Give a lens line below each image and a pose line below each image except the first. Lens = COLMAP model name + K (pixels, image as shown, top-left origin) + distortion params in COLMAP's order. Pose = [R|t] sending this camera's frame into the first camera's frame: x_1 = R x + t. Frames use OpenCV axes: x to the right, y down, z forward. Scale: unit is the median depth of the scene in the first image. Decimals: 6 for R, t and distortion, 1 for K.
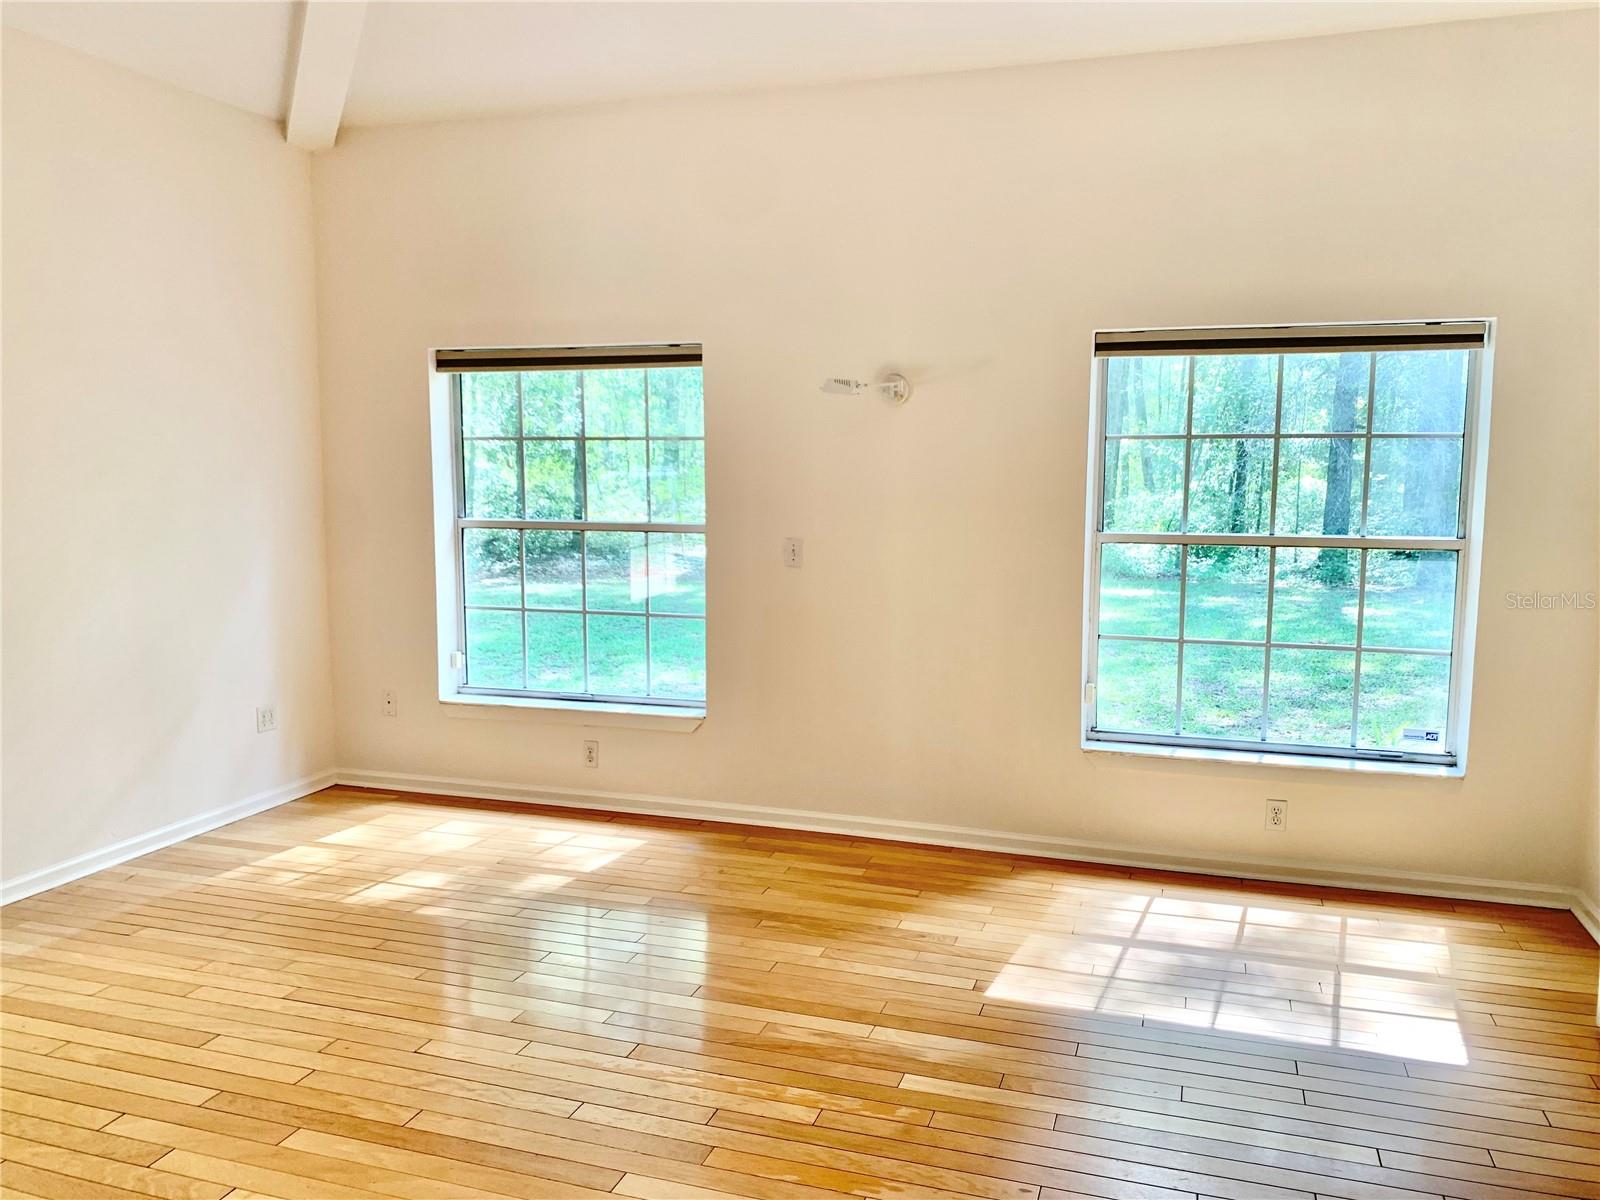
lens RADIAL K [[1208.9, 0, 803.6], [0, 1208.9, 595.1], [0, 0, 1]] dist [0.008642, -0.002686]
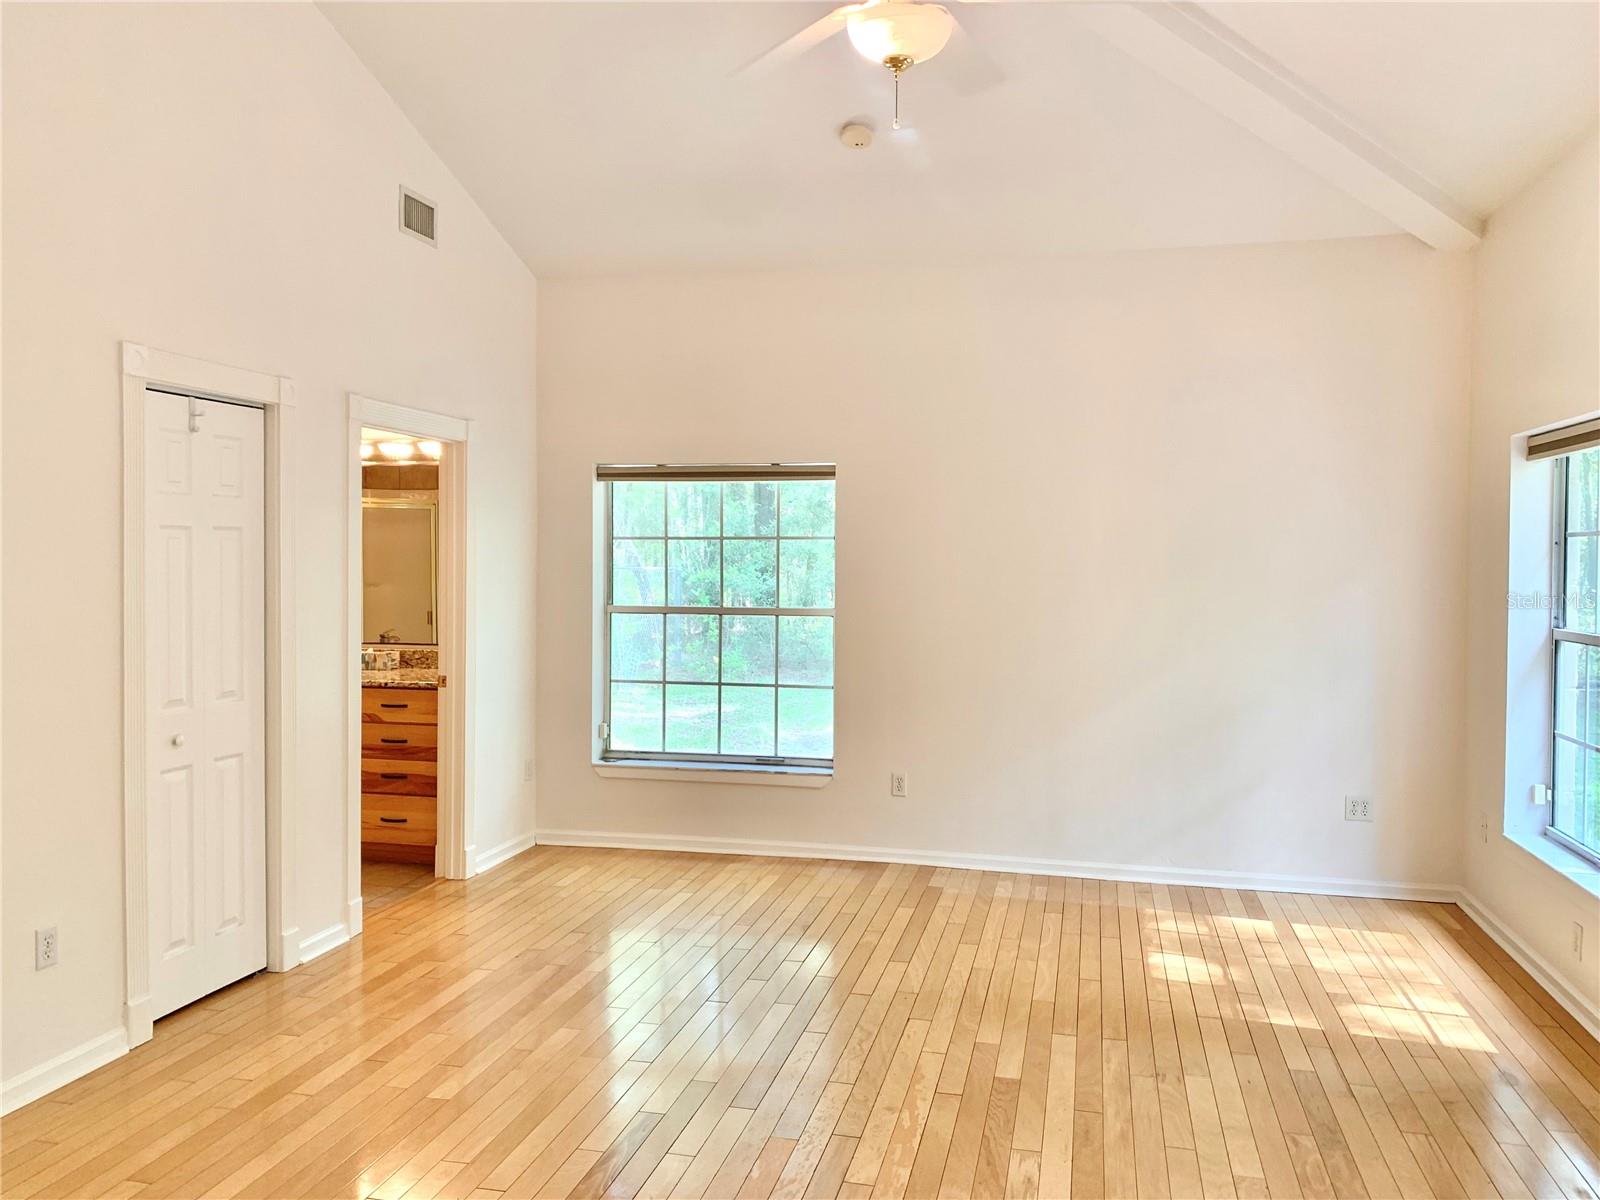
lens RADIAL K [[1231.5, 0, 806.3], [0, 1231.5, 595.3], [0, 0, 1]] dist [0.050226, -0.076741]
pose [[0.116445, 0.041306, -0.992338, 0.771959], [-0.122073, 0.992155, 0.026974, -0.069782], [0.985667, 0.117997, 0.120574, 0.565944]]
